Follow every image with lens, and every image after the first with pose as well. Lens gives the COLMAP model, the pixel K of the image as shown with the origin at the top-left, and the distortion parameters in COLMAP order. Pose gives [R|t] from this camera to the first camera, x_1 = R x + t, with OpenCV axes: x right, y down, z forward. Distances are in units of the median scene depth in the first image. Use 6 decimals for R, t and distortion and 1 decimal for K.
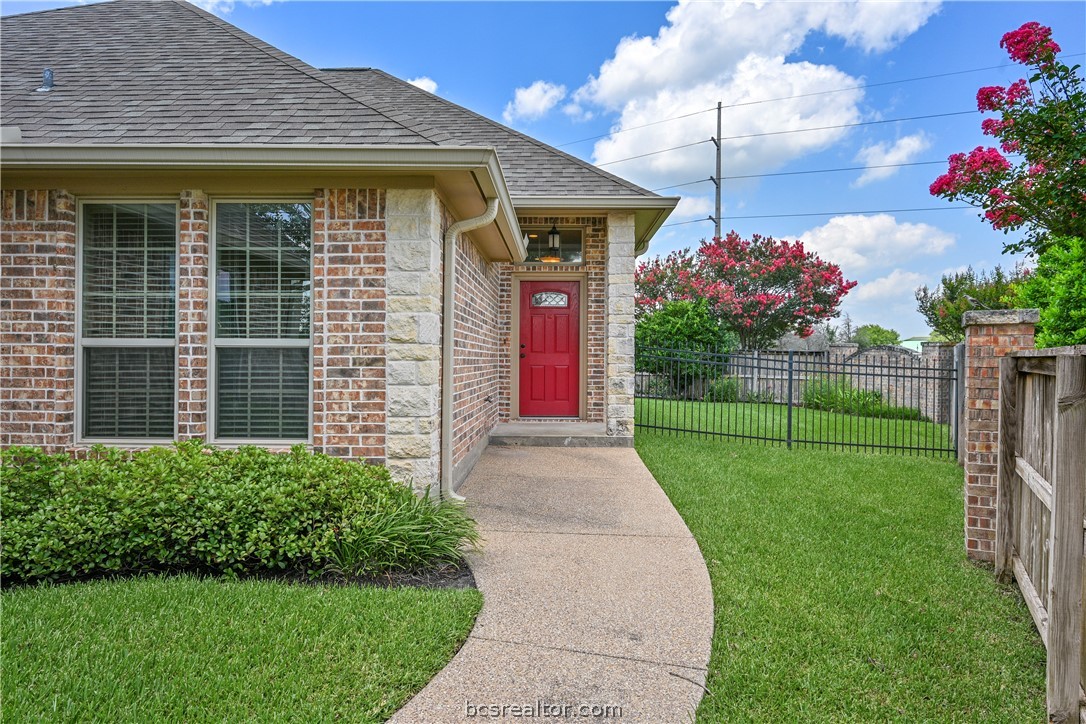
lens RADIAL K [[657.4, 0, 542.9], [0, 657.4, 363.0], [0, 0, 1]] dist [0.002002, 0.000240]
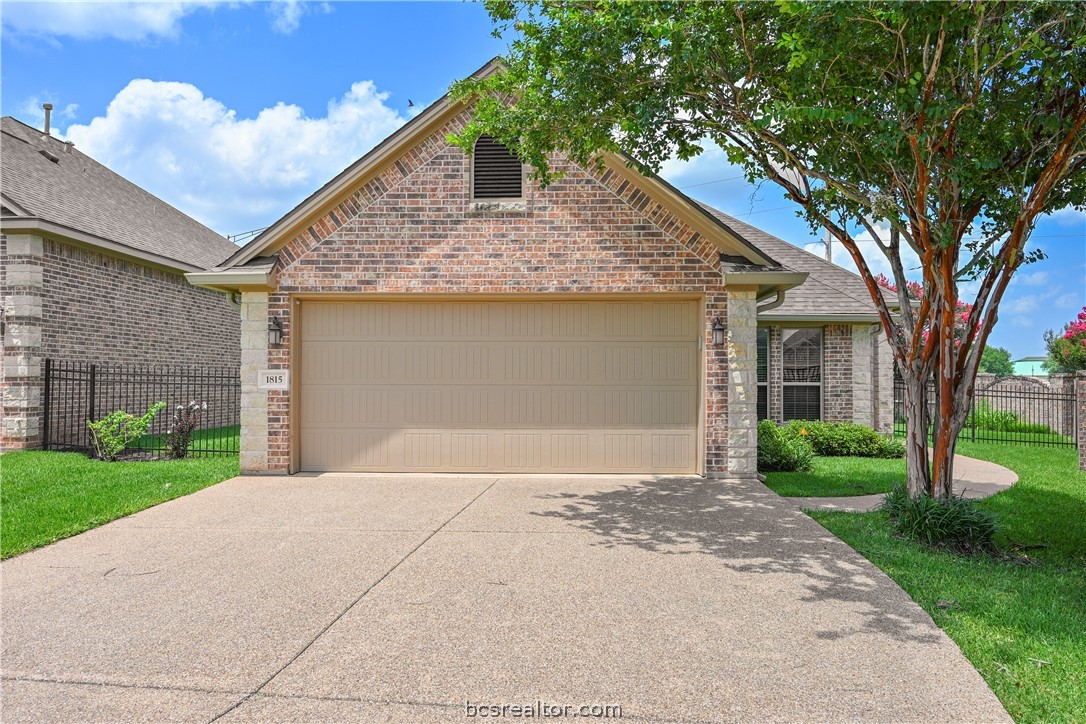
lens RADIAL K [[811.9, 0, 544.5], [0, 811.9, 364.9], [0, 0, 1]] dist [-0.009815, -0.003317]
pose [[0.999696, -0.004836, -0.024195, -1.376952], [0.004087, 0.999513, -0.030951, -0.011320], [0.024333, 0.030842, 0.999228, -2.231130]]
